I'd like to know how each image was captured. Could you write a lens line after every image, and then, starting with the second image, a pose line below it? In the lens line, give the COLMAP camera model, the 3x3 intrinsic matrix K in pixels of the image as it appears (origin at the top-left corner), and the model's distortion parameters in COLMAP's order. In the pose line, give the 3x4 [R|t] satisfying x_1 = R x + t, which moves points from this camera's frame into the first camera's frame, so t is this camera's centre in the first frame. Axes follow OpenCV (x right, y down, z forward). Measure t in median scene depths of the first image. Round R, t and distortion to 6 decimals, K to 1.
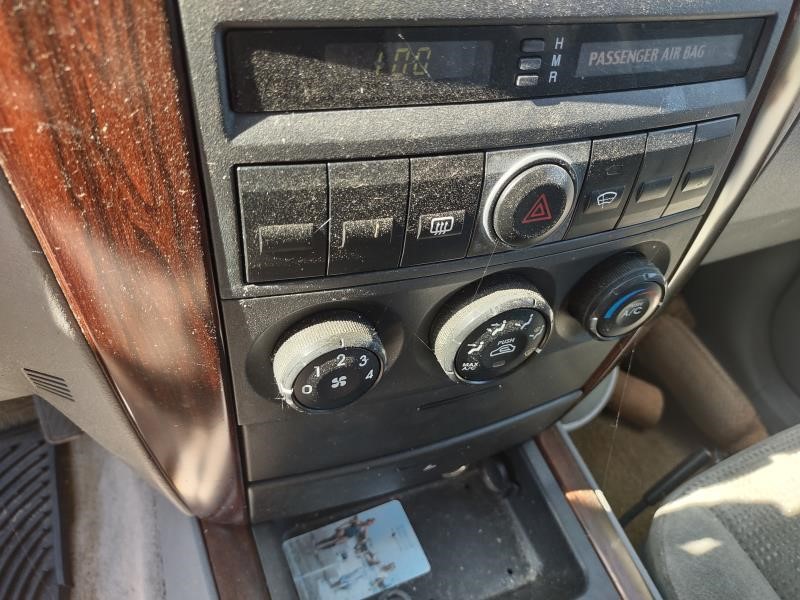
lens RADIAL K [[622.0, 0, 400.0], [0, 622.0, 300.0], [0, 0, 1]] dist [0.068541, -0.102285]
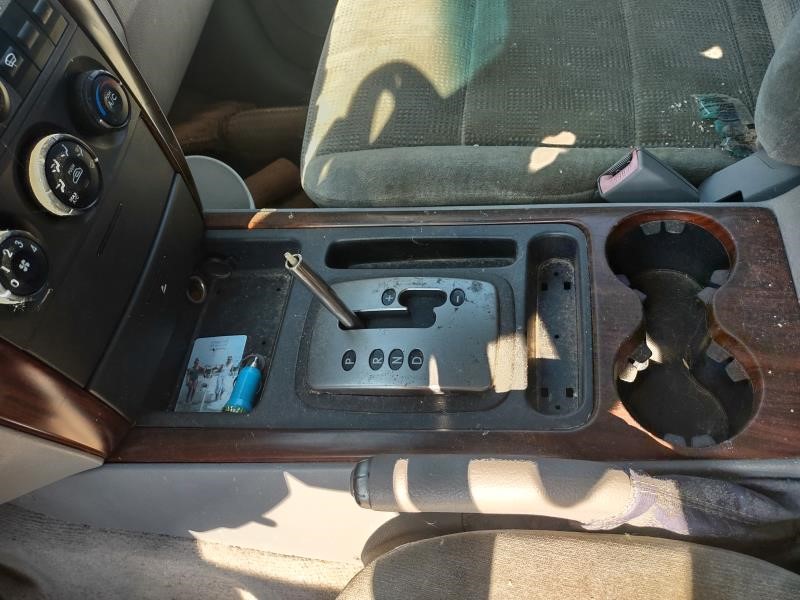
lens RADIAL K [[622.0, 0, 400.0], [0, 622.0, 300.0], [0, 0, 1]] dist [0.068541, -0.102285]
pose [[0.430483, -0.864248, 0.260307, -0.102042], [0.820489, 0.494879, 0.286169, 0.282738], [-0.376141, 0.090388, 0.922143, -0.439472]]
